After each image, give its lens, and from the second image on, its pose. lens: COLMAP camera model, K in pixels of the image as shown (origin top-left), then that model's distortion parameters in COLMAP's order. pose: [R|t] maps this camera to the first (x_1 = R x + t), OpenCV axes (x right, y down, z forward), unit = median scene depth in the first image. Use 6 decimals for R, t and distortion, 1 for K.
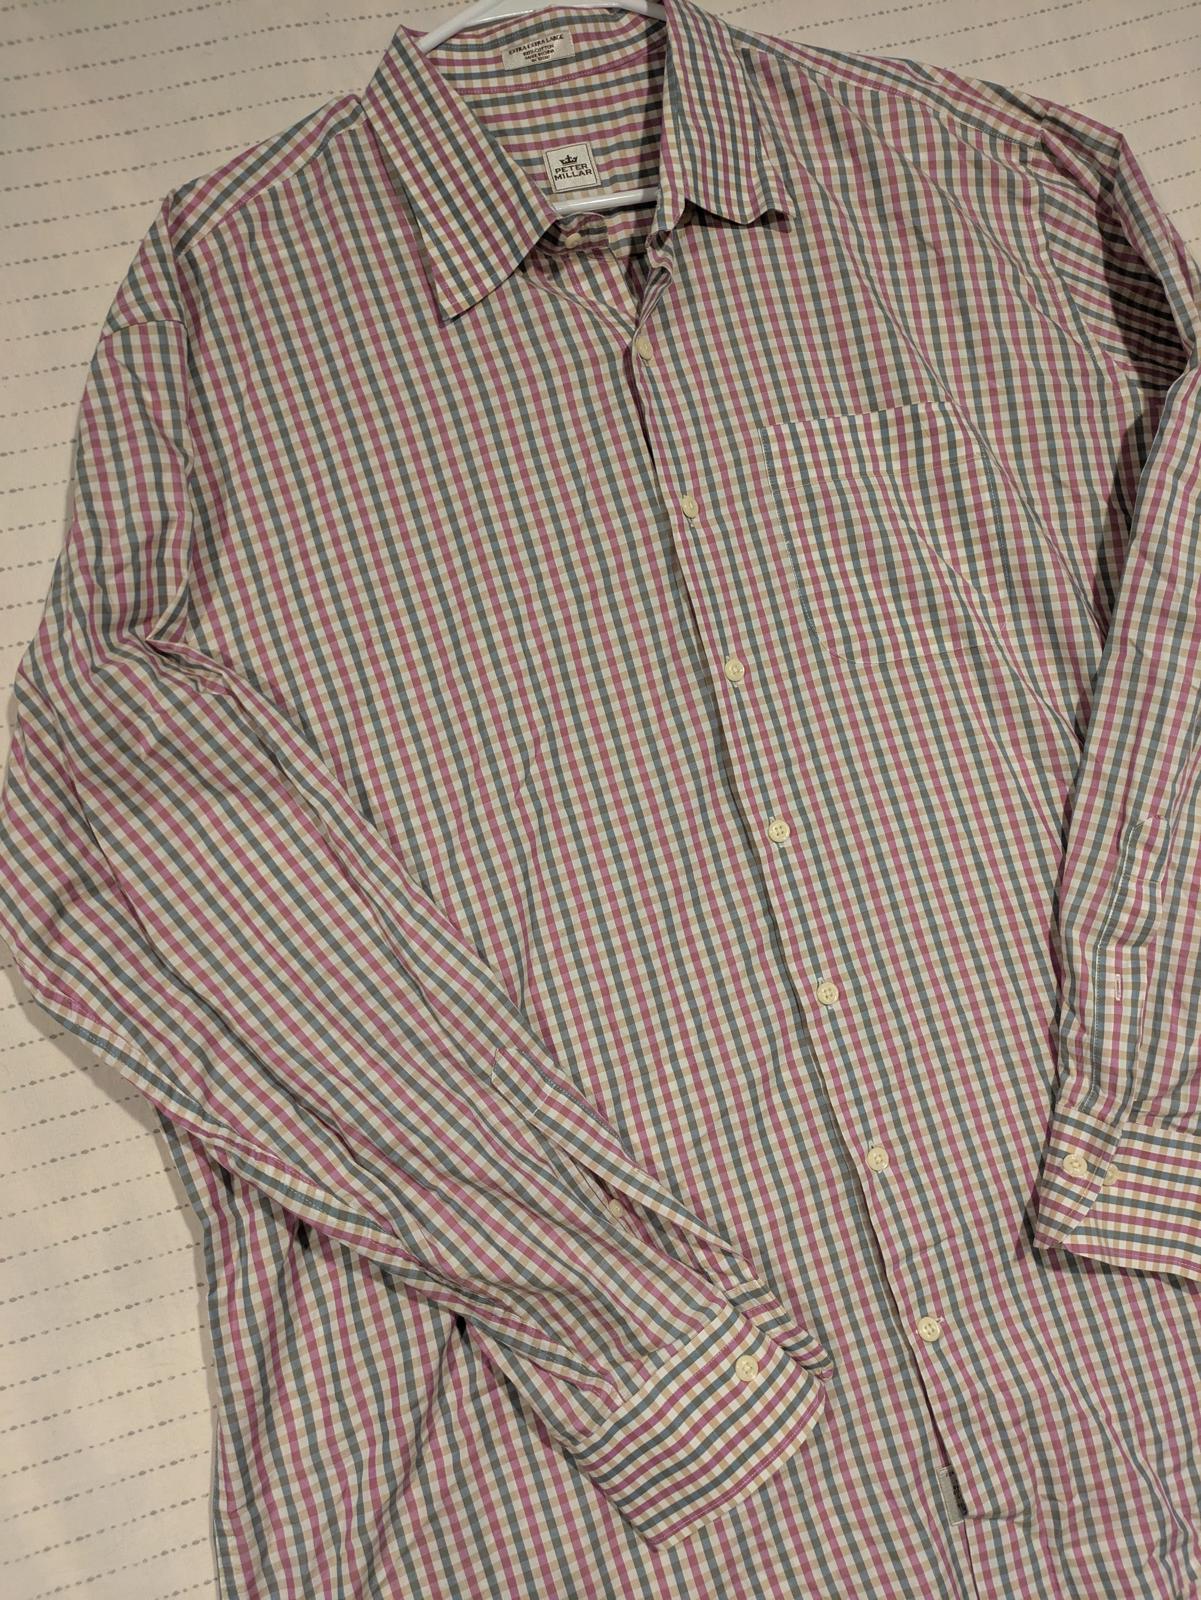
lens RADIAL K [[1189.3, 0, 604.8], [0, 1189.3, 806.5], [0, 0, 1]] dist [0.023353, -0.005387]
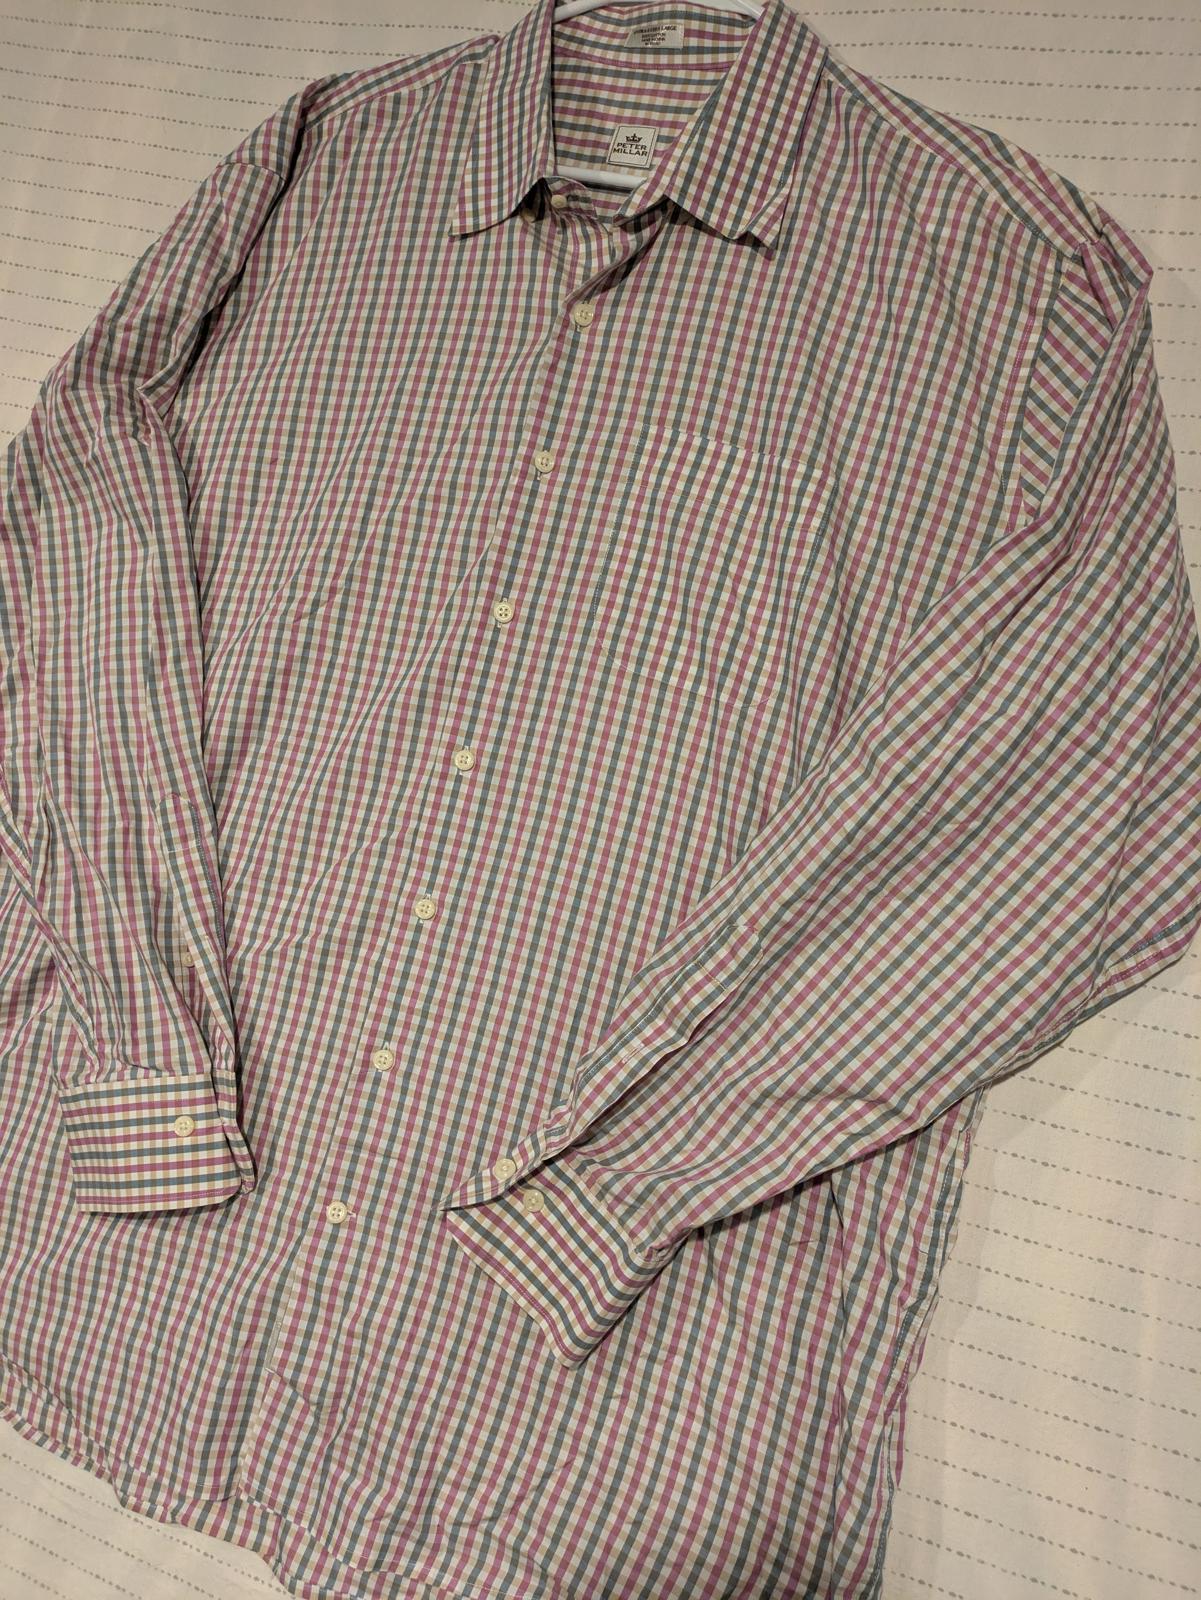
lens RADIAL K [[1189.3, 0, 604.8], [0, 1189.3, 806.5], [0, 0, 1]] dist [0.023353, -0.005387]
pose [[0.769753, 0.483859, -0.416366, 0.694334], [-0.478748, 0.869034, 0.124824, -0.135073], [0.422233, 0.103251, 0.900588, 0.071019]]
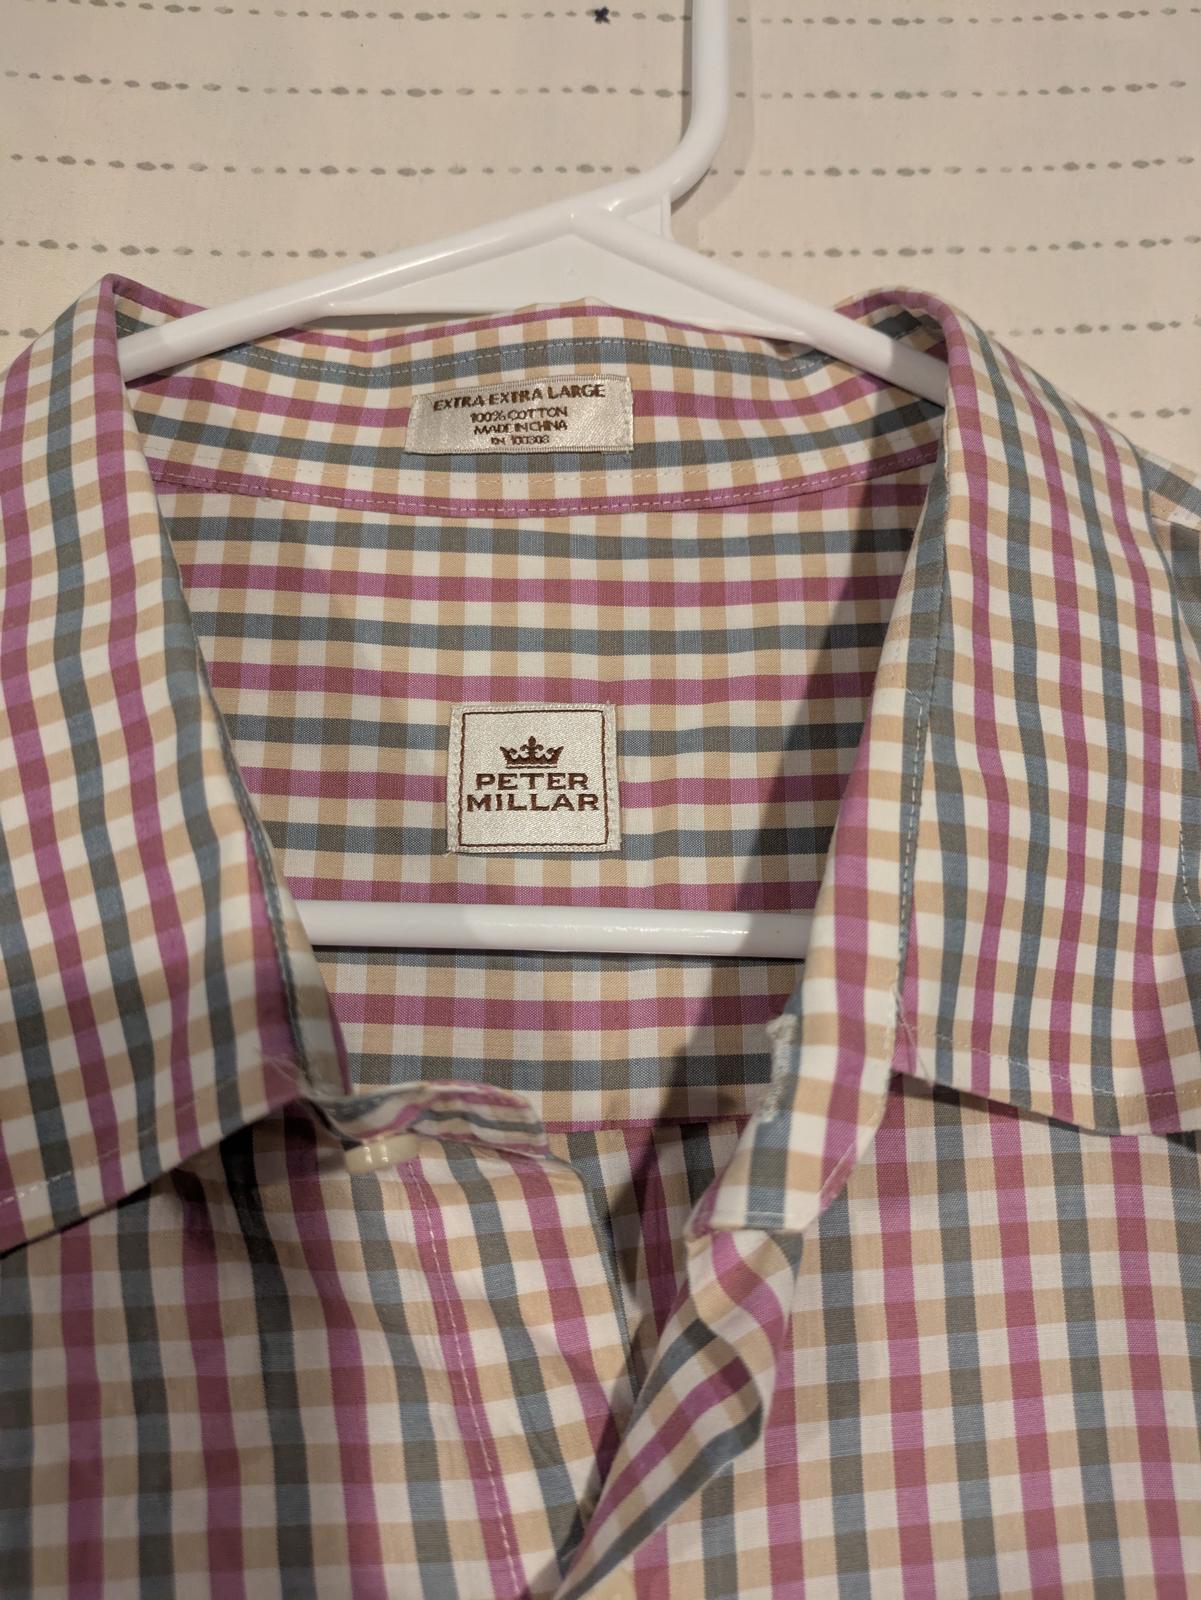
lens RADIAL K [[1216.1, 0, 611.7], [0, 1216.1, 791.6], [0, 0, 1]] dist [0.022872, -0.052576]
pose [[0.967046, 0.216897, -0.133335, 0.031569], [-0.241882, 0.946133, -0.215233, -0.468803], [0.079469, 0.240391, 0.967418, 0.708302]]
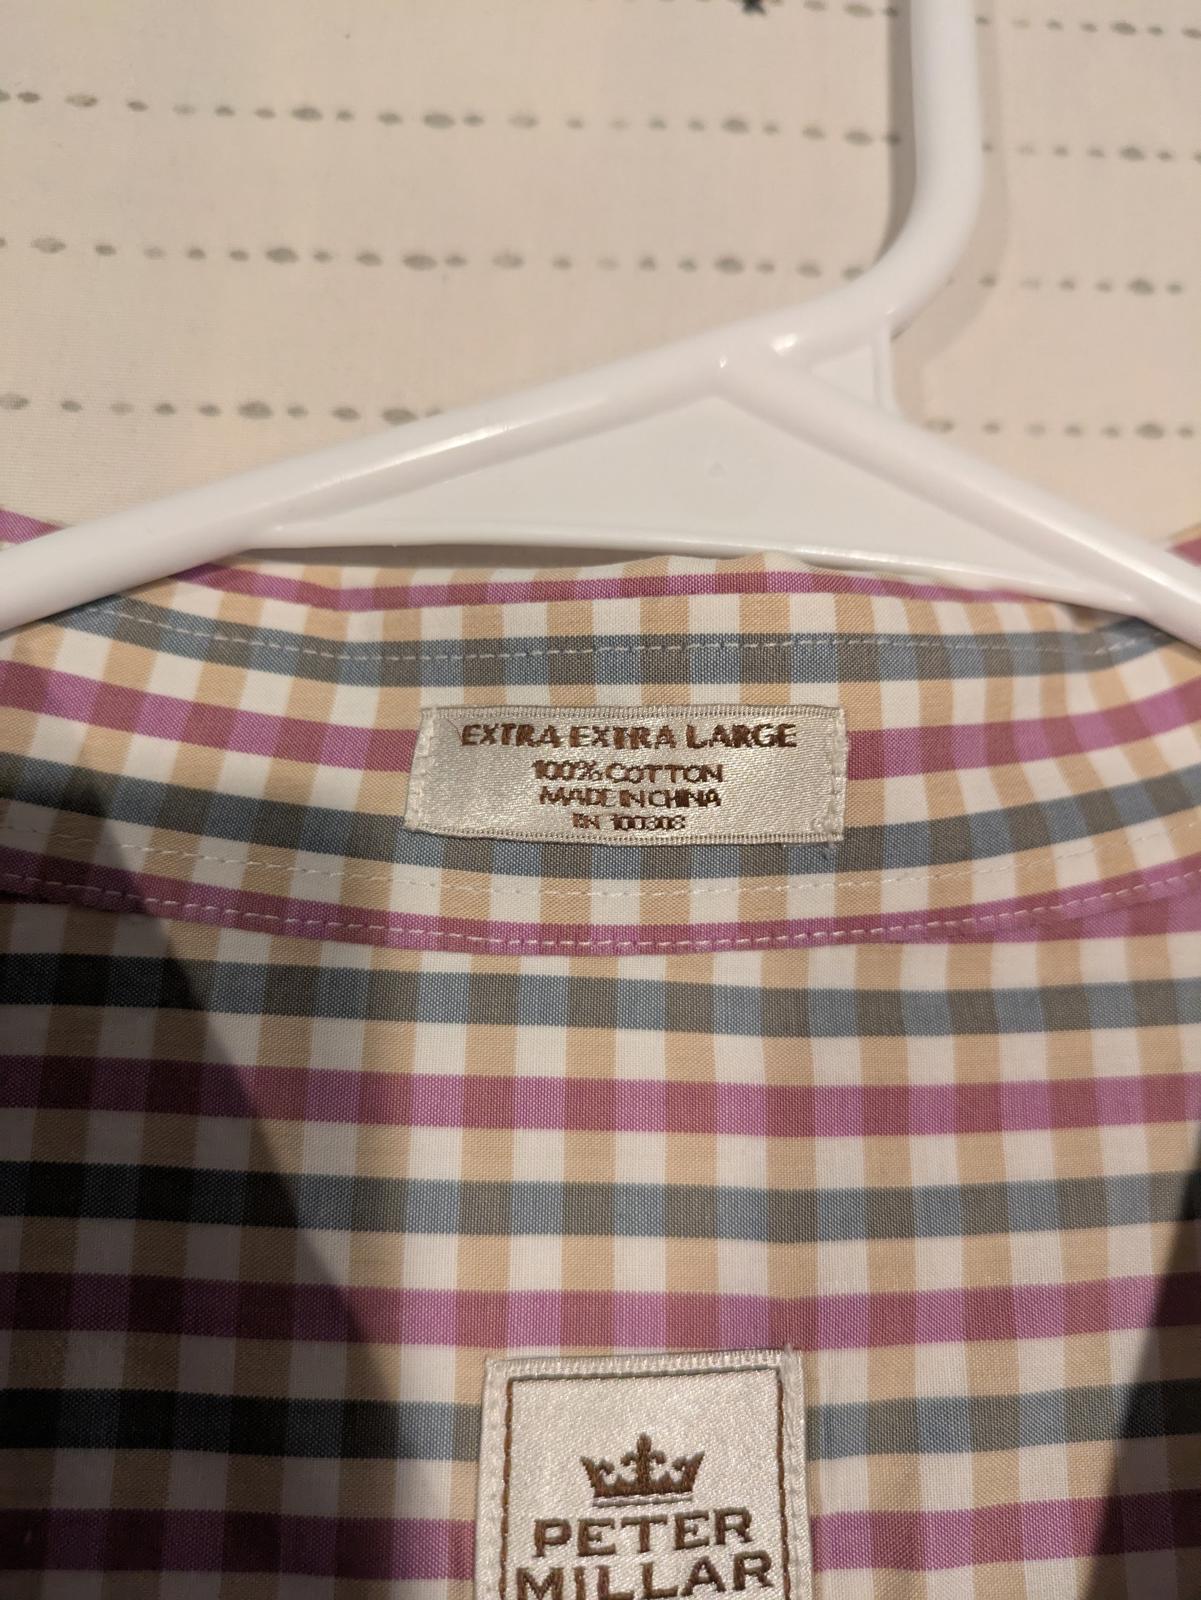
lens RADIAL K [[1262.6, 0, 629.1], [0, 1262.6, 798.6], [0, 0, 1]] dist [-0.030627, -0.010524]
pose [[0.963709, 0.246374, -0.102786, -0.036206], [-0.262937, 0.942574, -0.205956, -0.584646], [0.046141, 0.225508, 0.973148, 0.823779]]
